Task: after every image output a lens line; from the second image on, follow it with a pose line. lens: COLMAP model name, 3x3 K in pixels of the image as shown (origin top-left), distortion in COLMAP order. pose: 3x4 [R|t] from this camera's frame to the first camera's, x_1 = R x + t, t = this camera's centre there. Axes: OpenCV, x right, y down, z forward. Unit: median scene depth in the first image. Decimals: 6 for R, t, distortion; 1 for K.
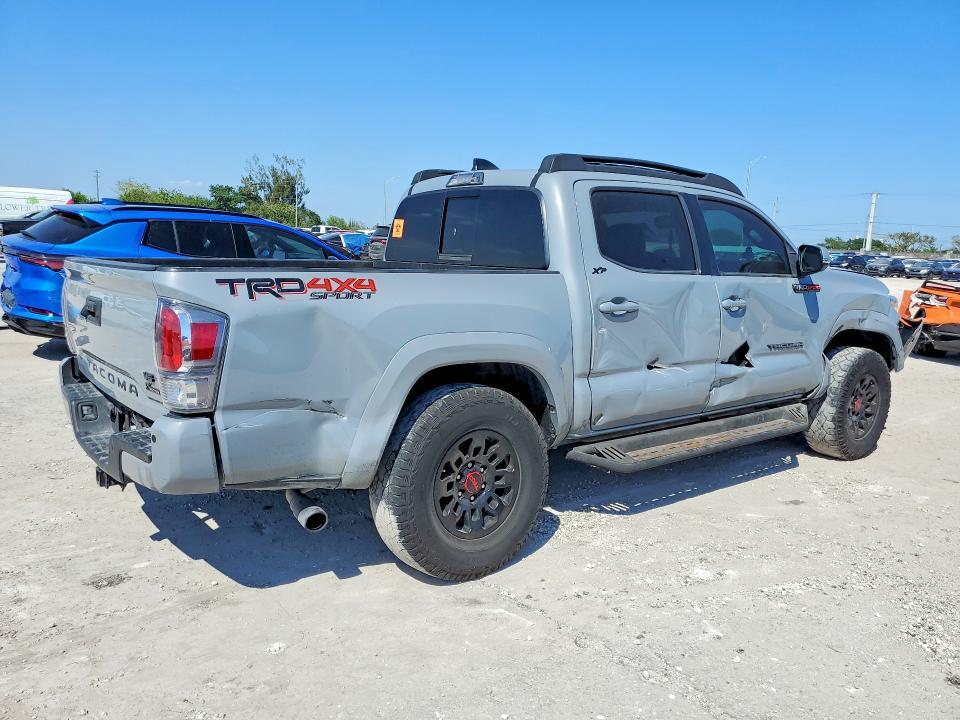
lens RADIAL K [[767.8, 0, 480.0], [0, 767.8, 360.0], [0, 0, 1]] dist [0.004661, 0.004977]
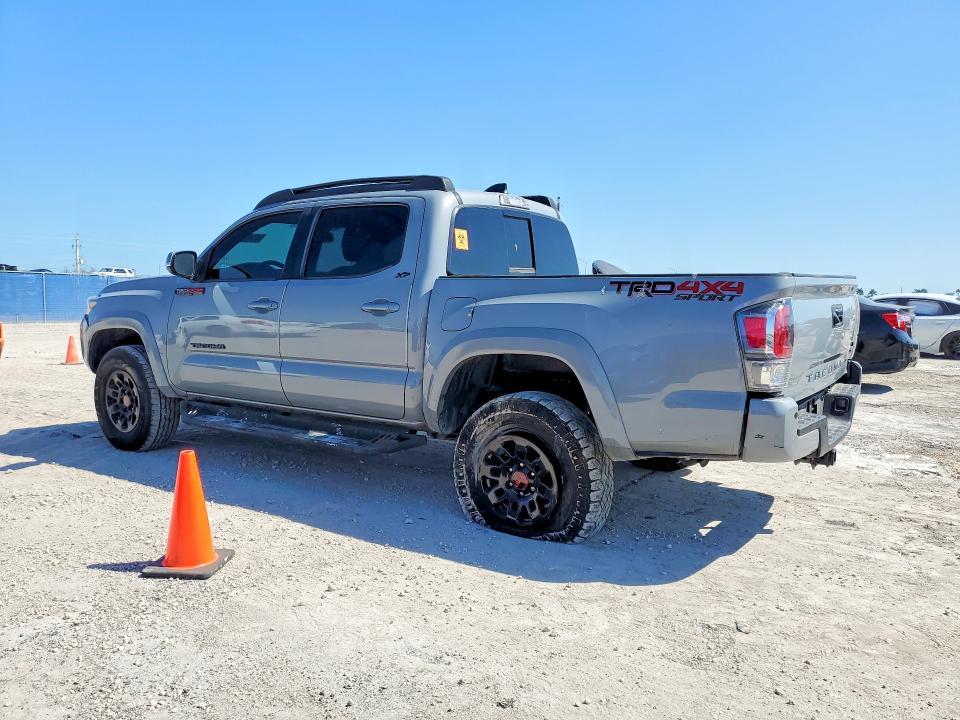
lens RADIAL K [[767.8, 0, 480.0], [0, 767.8, 360.0], [0, 0, 1]] dist [0.004661, 0.004977]
pose [[-0.298202, -0.116013, 0.947426, -0.115476], [0.129809, 0.978435, 0.160667, -0.020371], [-0.945635, 0.170896, -0.276712, 0.146346]]
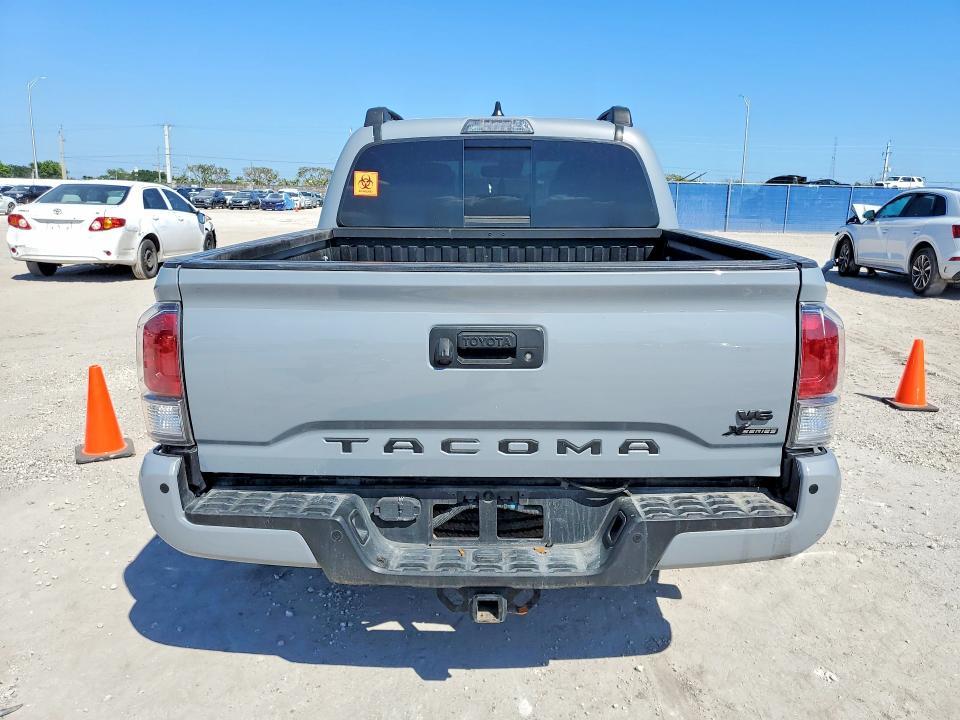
lens RADIAL K [[767.8, 0, 480.0], [0, 767.8, 360.0], [0, 0, 1]] dist [0.004661, 0.004977]
pose [[0.629019, -0.187310, 0.754486, -0.075471], [0.121113, 0.982300, 0.142895, -0.010954], [-0.767897, 0.001495, 0.640571, 0.049030]]
